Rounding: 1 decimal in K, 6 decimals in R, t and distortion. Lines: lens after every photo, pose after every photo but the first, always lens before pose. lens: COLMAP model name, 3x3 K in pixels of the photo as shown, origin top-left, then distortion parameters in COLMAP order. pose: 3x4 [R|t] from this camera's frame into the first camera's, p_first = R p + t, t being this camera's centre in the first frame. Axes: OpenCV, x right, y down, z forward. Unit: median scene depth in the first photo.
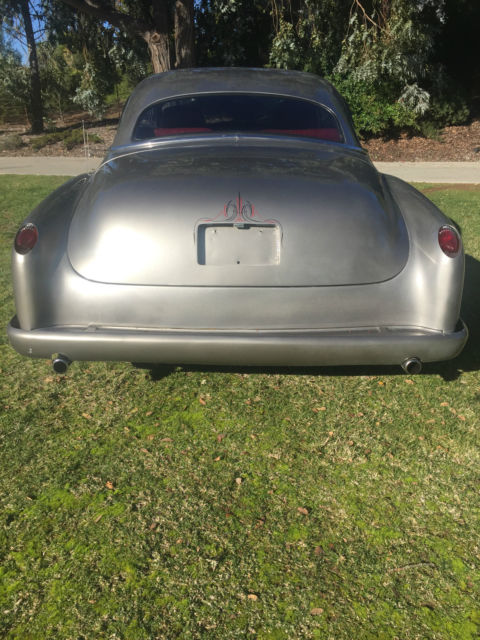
lens RADIAL K [[551.5, 0, 241.9], [0, 551.5, 333.2], [0, 0, 1]] dist [0.073455, -0.092840]
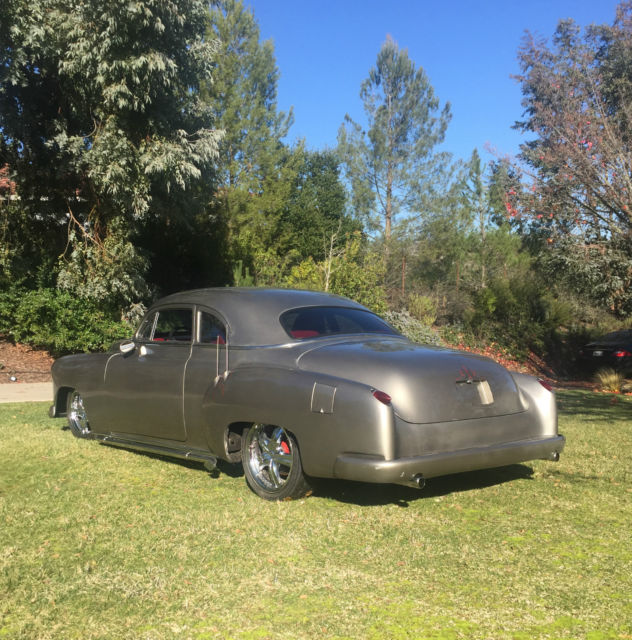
lens RADIAL K [[766.8, 0, 305.2], [0, 766.8, 341.3], [0, 0, 1]] dist [0.028979, 0.000000]
pose [[0.752493, -0.002862, 0.658594, -0.344311], [0.241631, 0.931457, -0.272034, 0.035482], [-0.612674, 0.363840, 0.701606, -0.057454]]
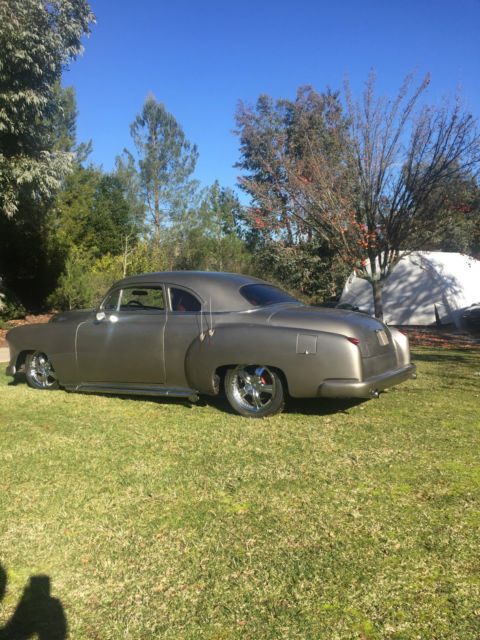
lens RADIAL K [[551.5, 0, 243.7], [0, 551.5, 320.8], [0, 0, 1]] dist [0.073455, -0.092840]
pose [[0.493119, -0.026323, 0.869564, -0.466716], [0.340119, 0.925820, -0.164851, -0.005259], [-0.800720, 0.377047, 0.465492, 0.058216]]
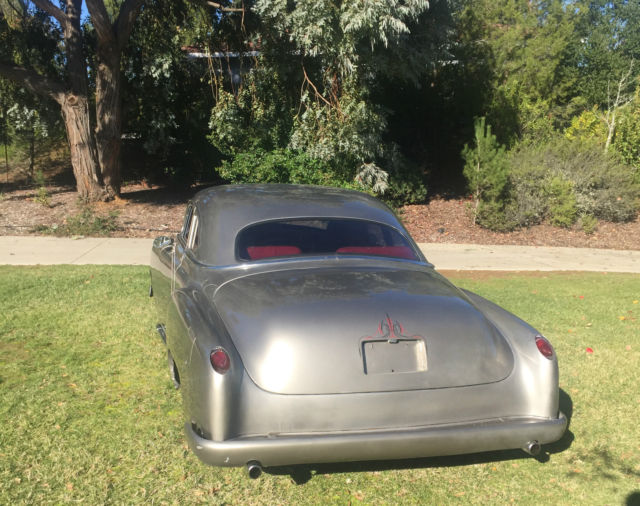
lens RADIAL K [[742.3, 0, 320.3], [0, 742.3, 274.4], [0, 0, 1]] dist [0.044048, 0.000000]
pose [[0.963243, -0.013947, 0.268268, -0.113255], [0.075439, 0.972508, -0.220310, 0.002557], [-0.257820, 0.232450, 0.937814, -0.102082]]
